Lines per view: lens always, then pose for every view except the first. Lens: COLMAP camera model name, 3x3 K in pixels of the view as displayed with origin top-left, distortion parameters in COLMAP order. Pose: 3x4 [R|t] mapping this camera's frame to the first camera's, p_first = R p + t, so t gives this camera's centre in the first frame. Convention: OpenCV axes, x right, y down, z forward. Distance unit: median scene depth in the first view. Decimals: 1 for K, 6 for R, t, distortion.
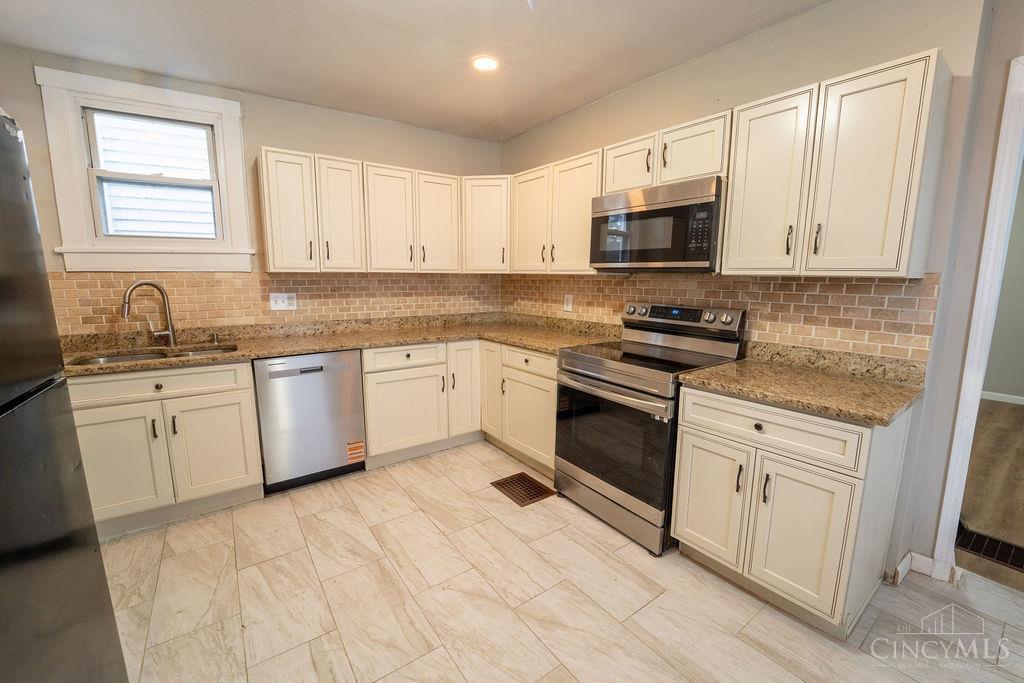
lens RADIAL K [[416.6, 0, 511.1], [0, 416.6, 339.8], [0, 0, 1]] dist [-0.014718, -0.000284]
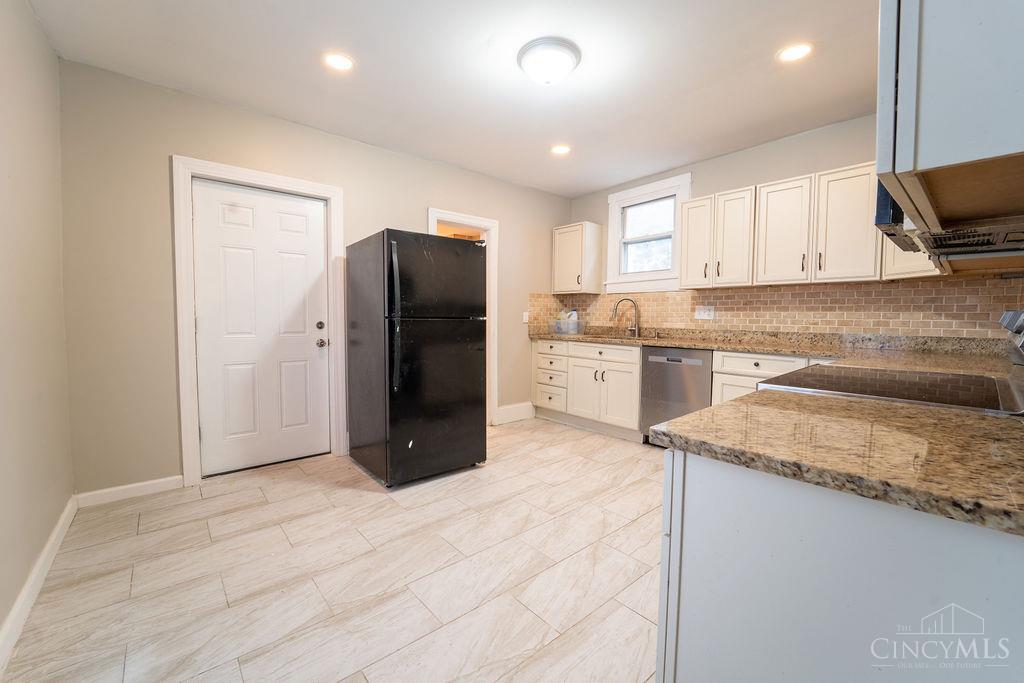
lens RADIAL K [[416.6, 0, 511.1], [0, 416.6, 339.8], [0, 0, 1]] dist [-0.014718, -0.000284]
pose [[0.085804, 0.058796, -0.994576, 0.700033], [-0.152762, 0.987230, 0.045183, 0.024650], [0.984531, 0.148057, 0.093690, 0.317189]]
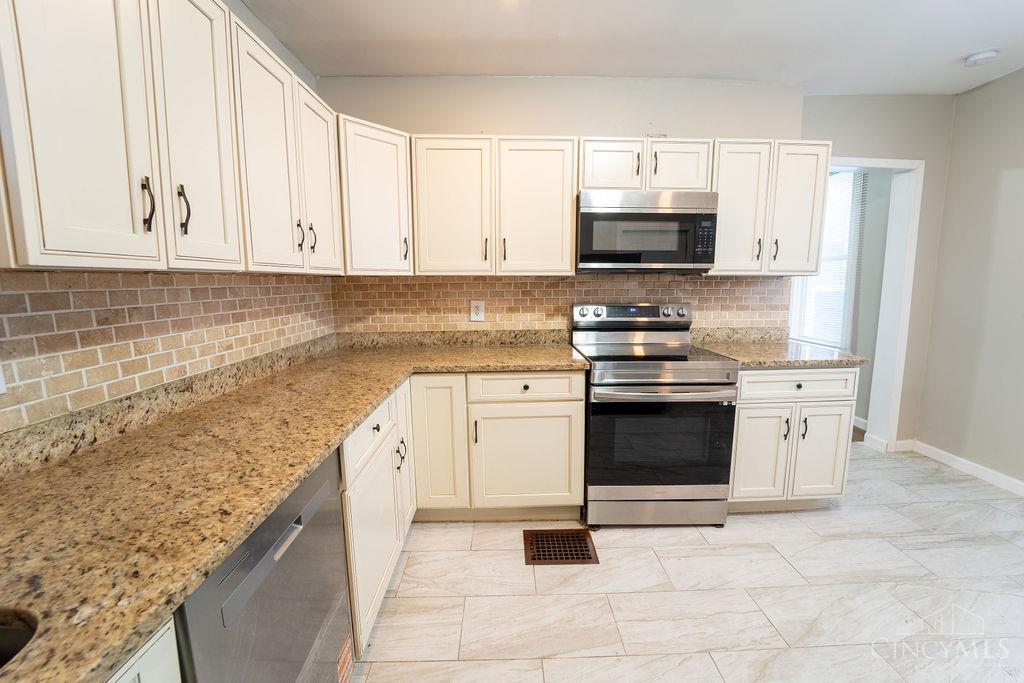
lens RADIAL K [[416.6, 0, 511.1], [0, 416.6, 339.8], [0, 0, 1]] dist [-0.014718, -0.000284]
pose [[0.562083, -0.125239, 0.817543, -0.577444], [0.134010, 0.989198, 0.059400, -0.083058], [-0.816152, 0.076171, 0.572795, 0.552792]]
